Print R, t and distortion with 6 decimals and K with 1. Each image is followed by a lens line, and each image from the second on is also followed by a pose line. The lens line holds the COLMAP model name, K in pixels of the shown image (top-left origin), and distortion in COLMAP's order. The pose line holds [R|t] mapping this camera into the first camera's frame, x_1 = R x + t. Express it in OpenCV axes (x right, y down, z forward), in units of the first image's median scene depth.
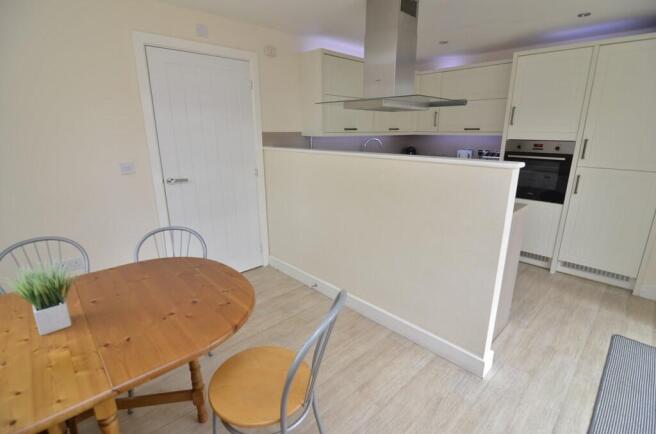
lens RADIAL K [[314.1, 0, 330.0], [0, 314.1, 216.8], [0, 0, 1]] dist [-0.003663, -0.009464]
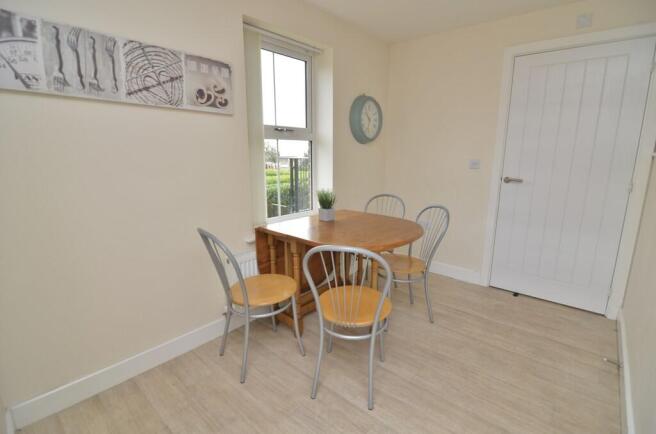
lens RADIAL K [[314.1, 0, 330.0], [0, 314.1, 216.8], [0, 0, 1]] dist [-0.003663, -0.009464]
pose [[0.091322, 0.201585, -0.975204, 0.424647], [-0.268402, 0.948038, 0.170836, -0.013713], [0.958969, 0.246146, 0.140682, 0.263728]]
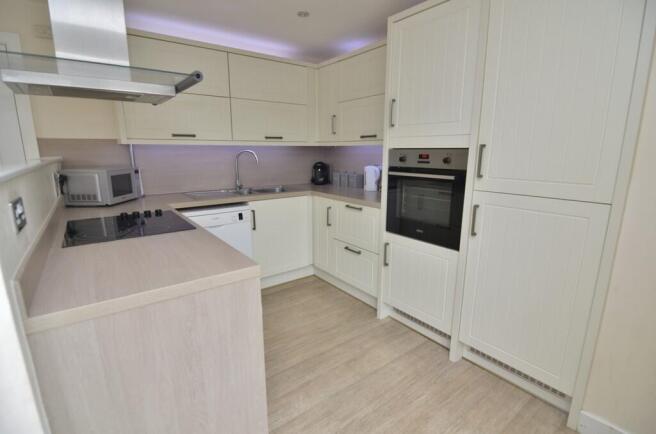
lens RADIAL K [[314.1, 0, 330.0], [0, 314.1, 216.8], [0, 0, 1]] dist [-0.003663, -0.009464]
pose [[0.993713, 0.025365, -0.109049, 0.565730], [-0.032105, 0.997652, -0.060502, -0.062117], [0.107258, 0.063622, 0.992193, 0.361187]]
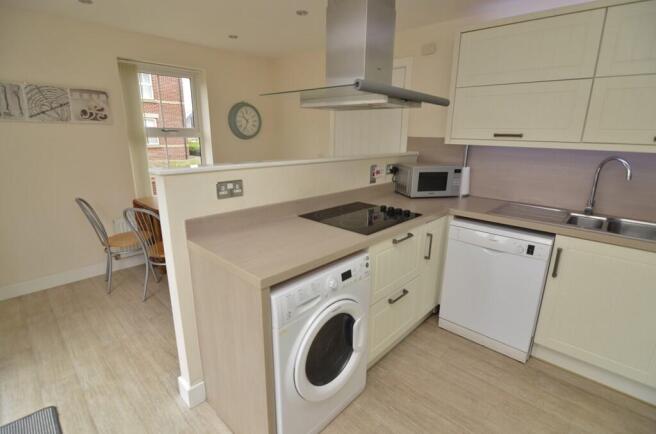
lens RADIAL K [[314.1, 0, 330.0], [0, 314.1, 216.8], [0, 0, 1]] dist [-0.003663, -0.009464]
pose [[0.050996, 0.259050, -0.964517, 0.783814], [-0.280693, 0.930561, 0.235089, -0.201943], [0.958442, 0.258744, 0.120168, 0.722655]]
